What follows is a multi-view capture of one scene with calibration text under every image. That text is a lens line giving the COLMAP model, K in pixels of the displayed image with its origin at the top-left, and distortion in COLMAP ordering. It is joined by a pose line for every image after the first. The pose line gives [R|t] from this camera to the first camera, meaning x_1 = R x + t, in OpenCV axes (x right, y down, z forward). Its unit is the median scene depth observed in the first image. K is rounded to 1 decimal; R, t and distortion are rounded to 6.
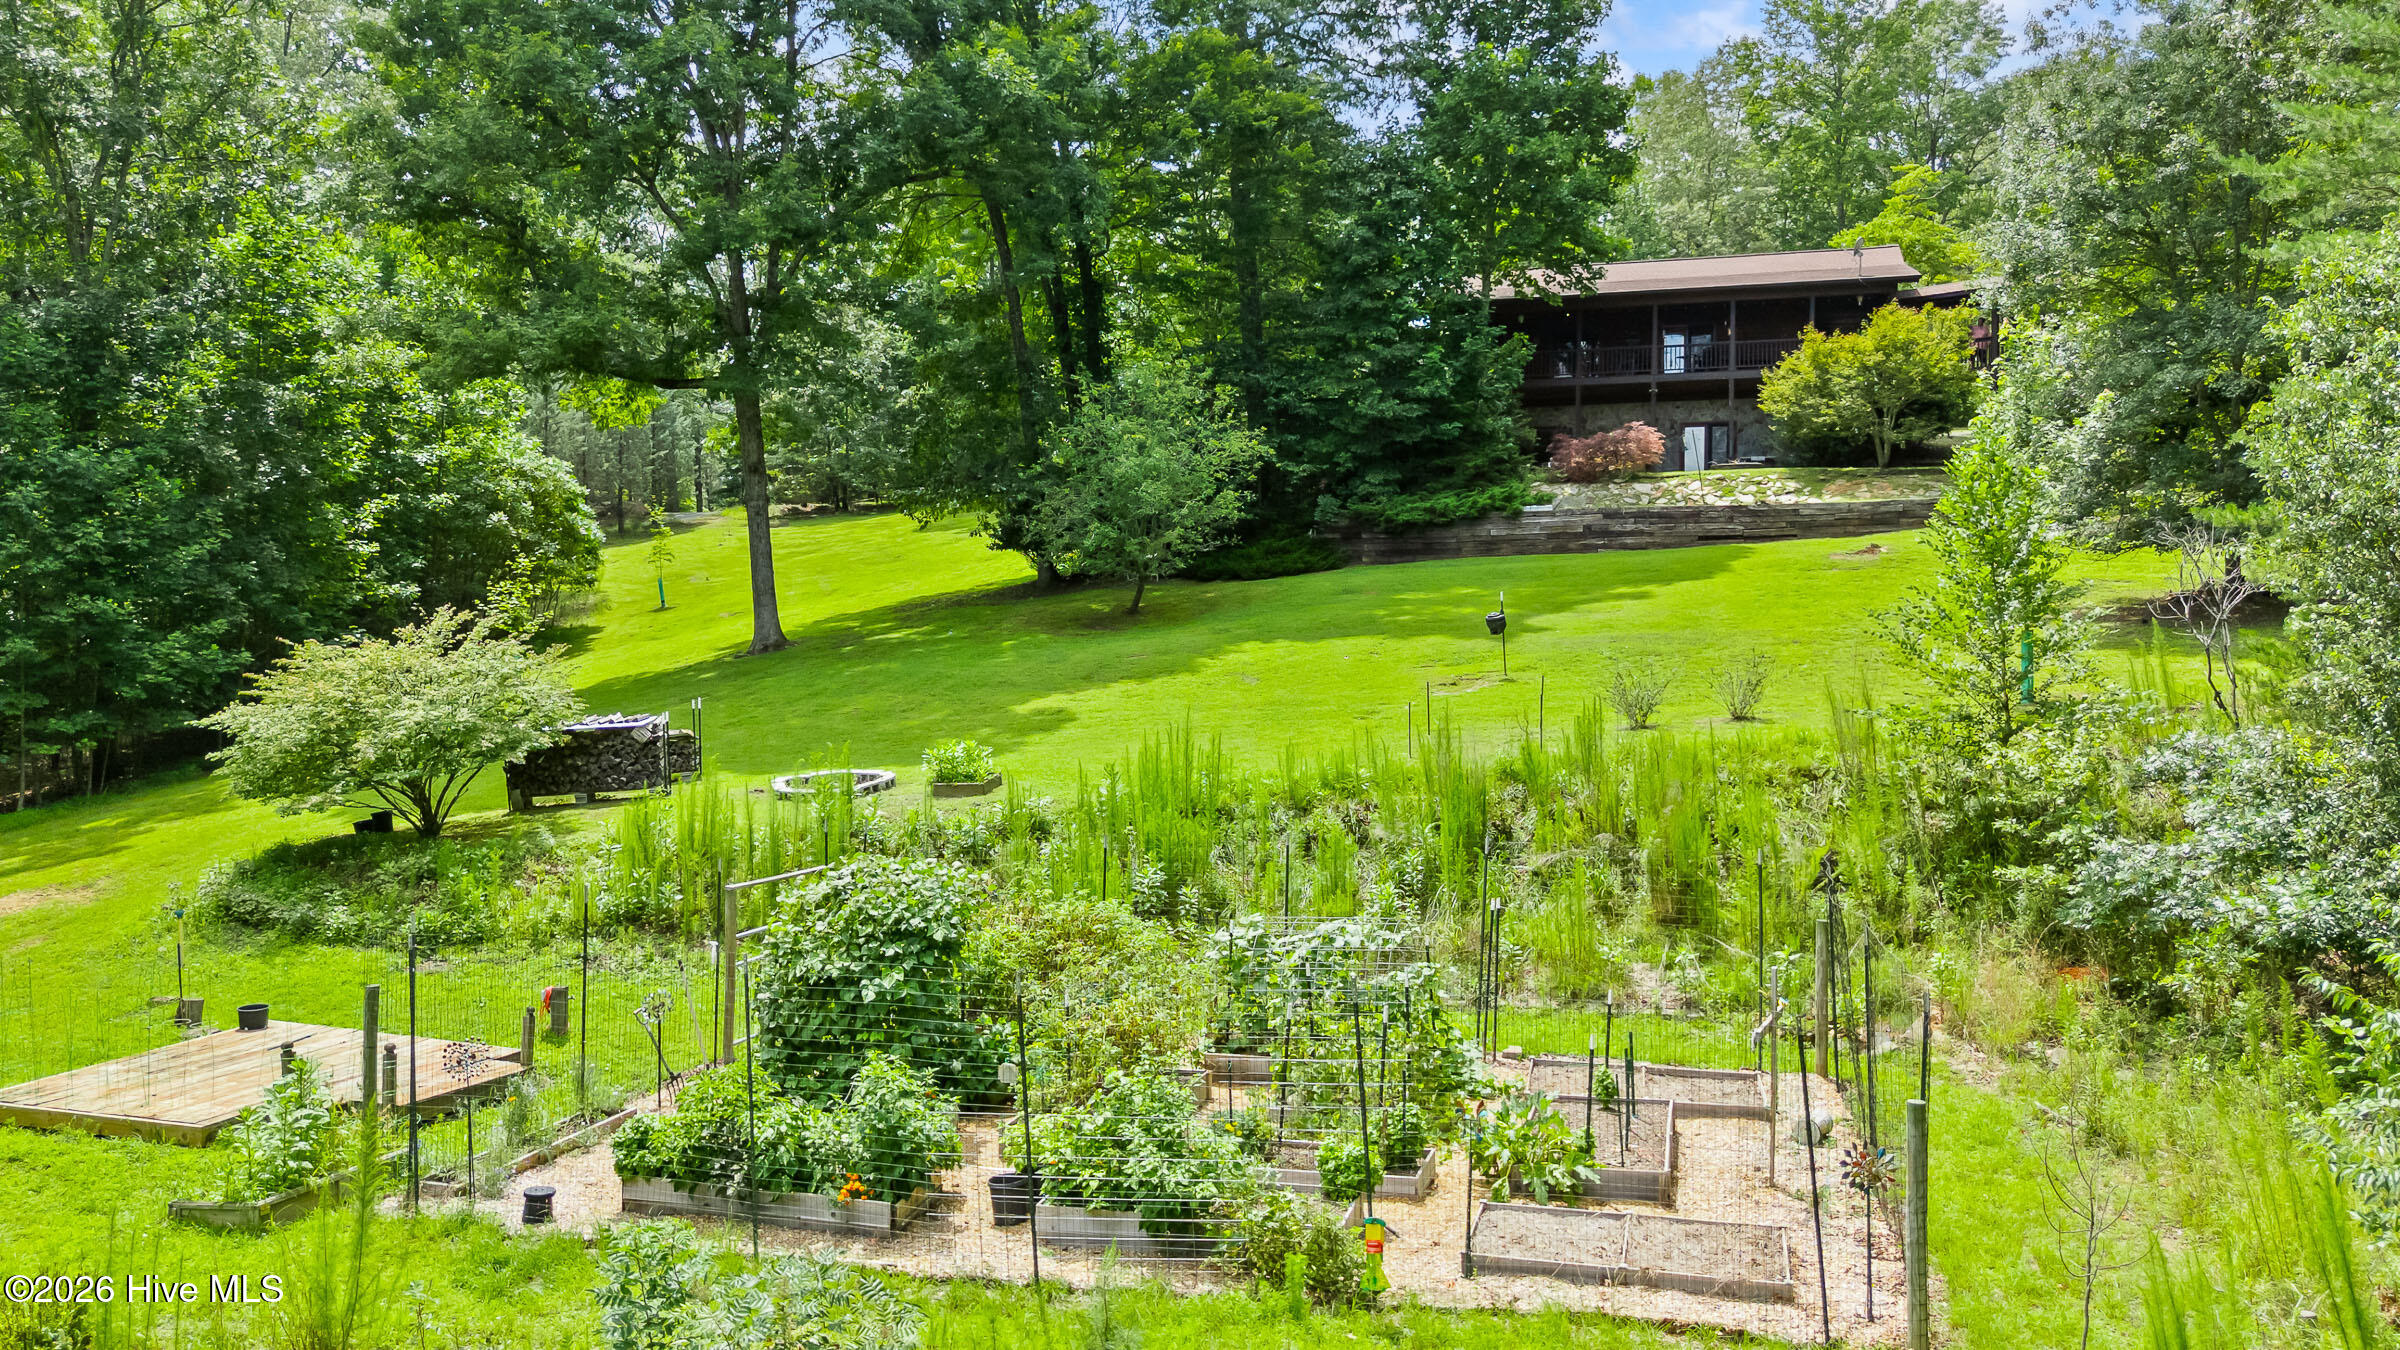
lens RADIAL K [[1822.6, 0, 1200.6], [0, 1822.6, 668.5], [0, 0, 1]] dist [0.004030, -0.004371]
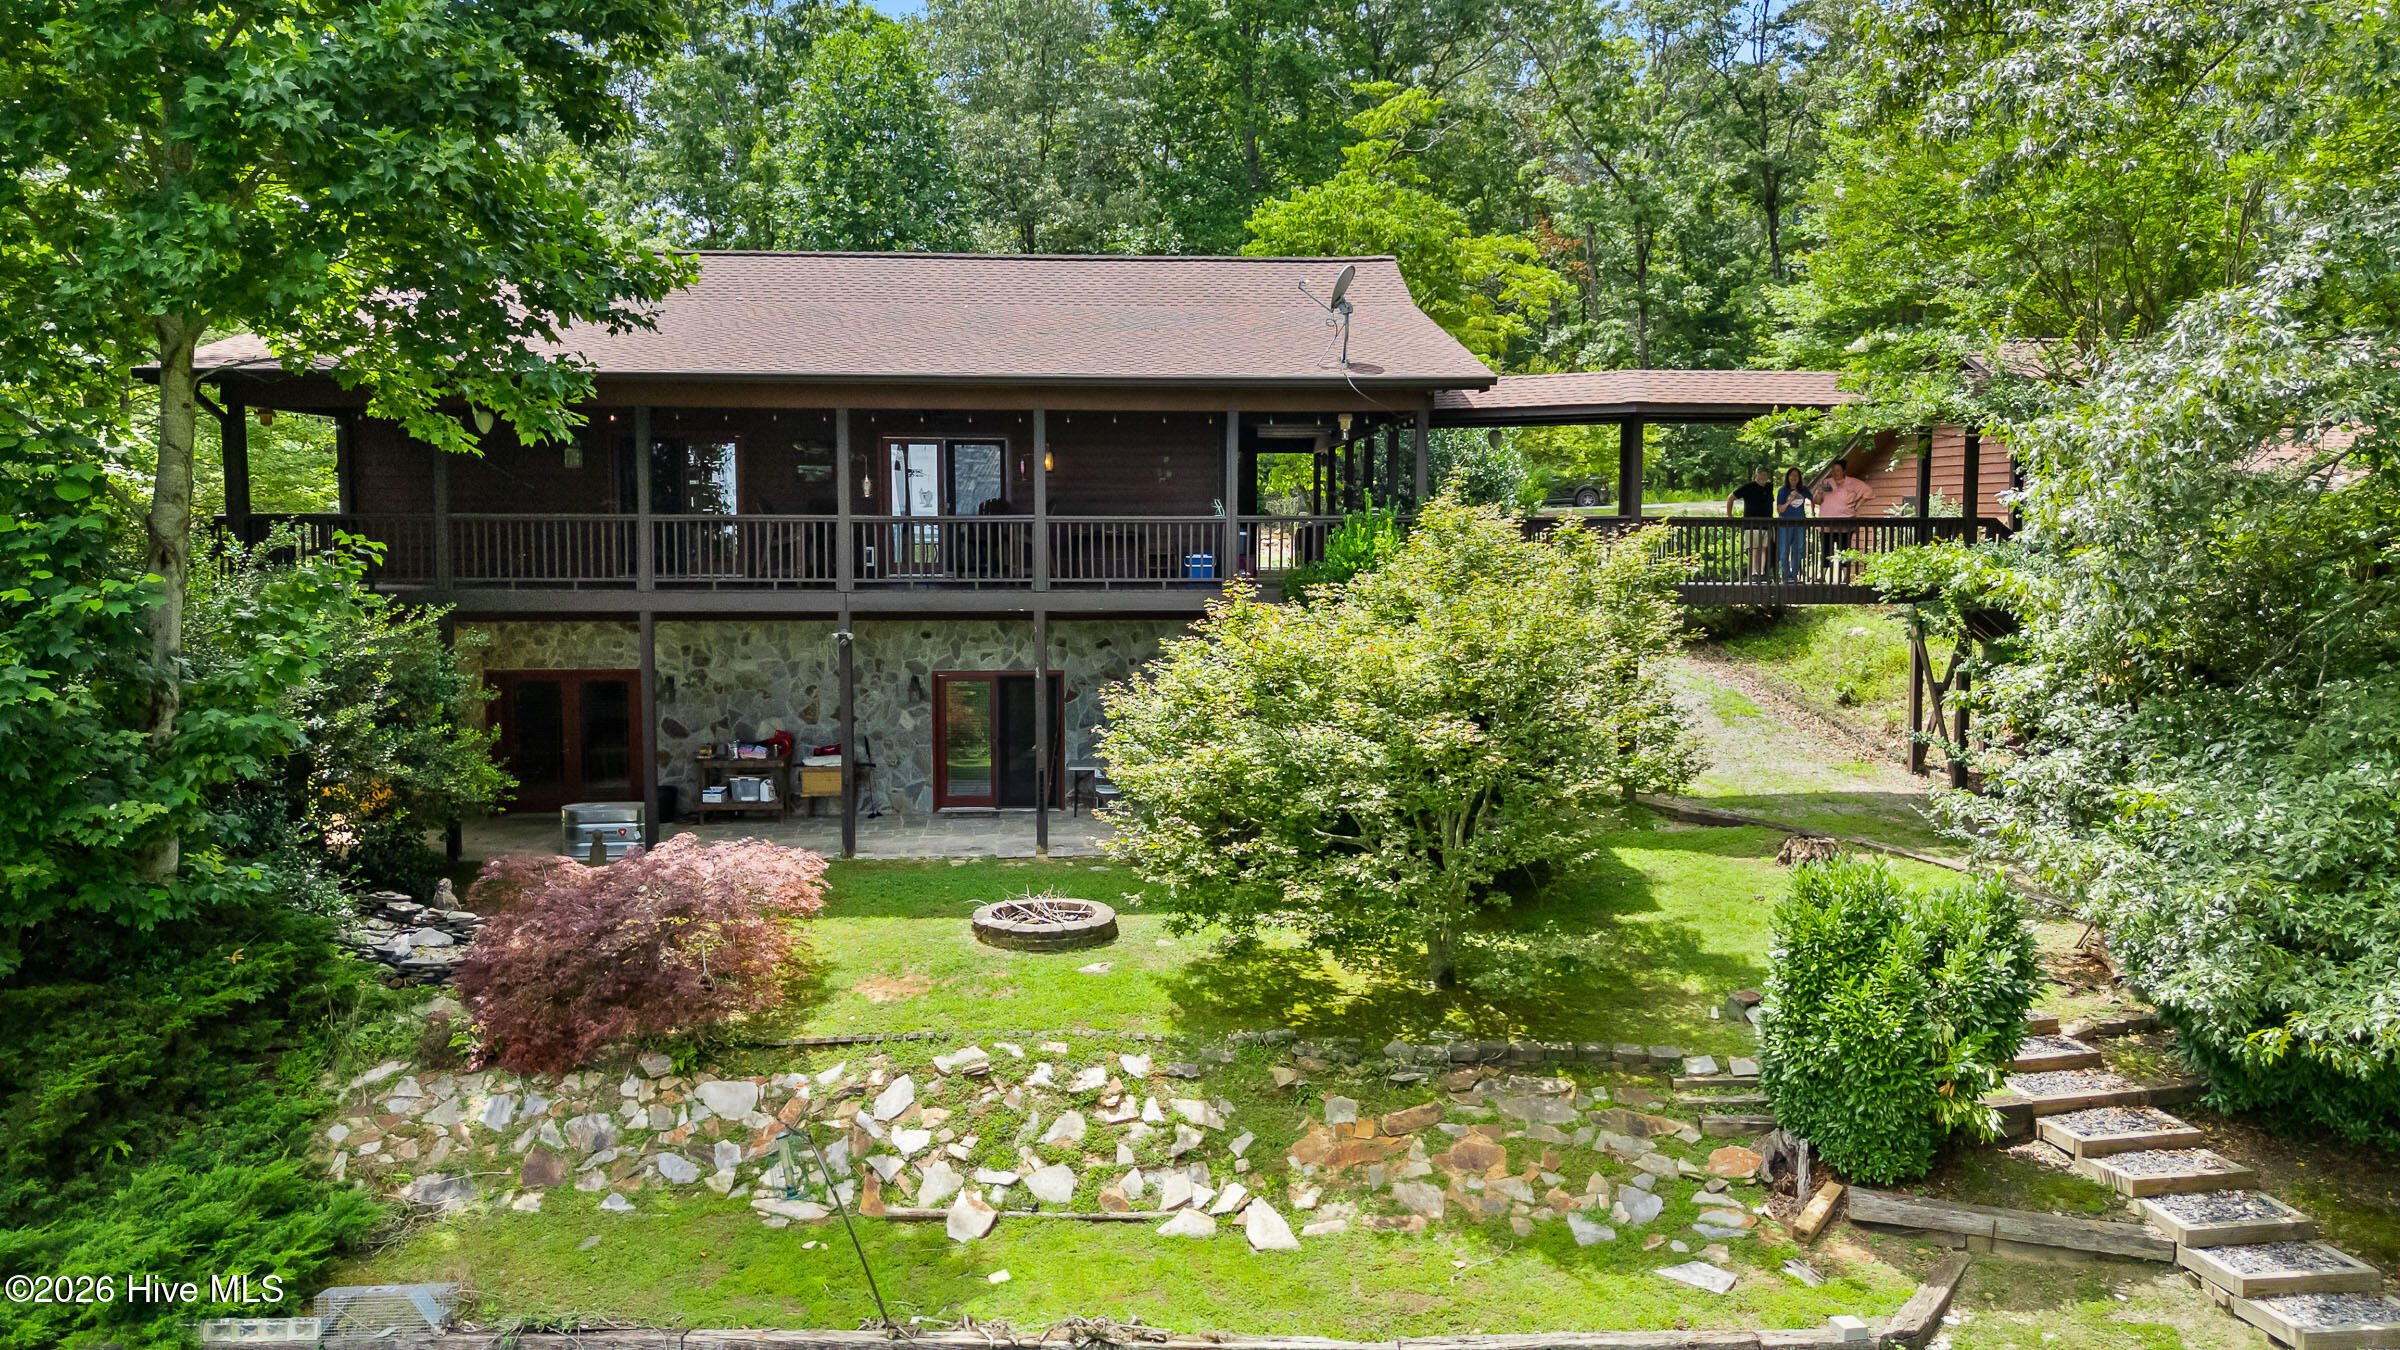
lens RADIAL K [[1822.6, 0, 1195.8], [0, 1822.6, 678.3], [0, 0, 1]] dist [0.004030, -0.004371]
pose [[0.947101, -0.025266, 0.319939, 0.163164], [0.003909, 0.997730, 0.067223, -0.140686], [-0.320912, -0.062416, 0.945050, 0.510667]]
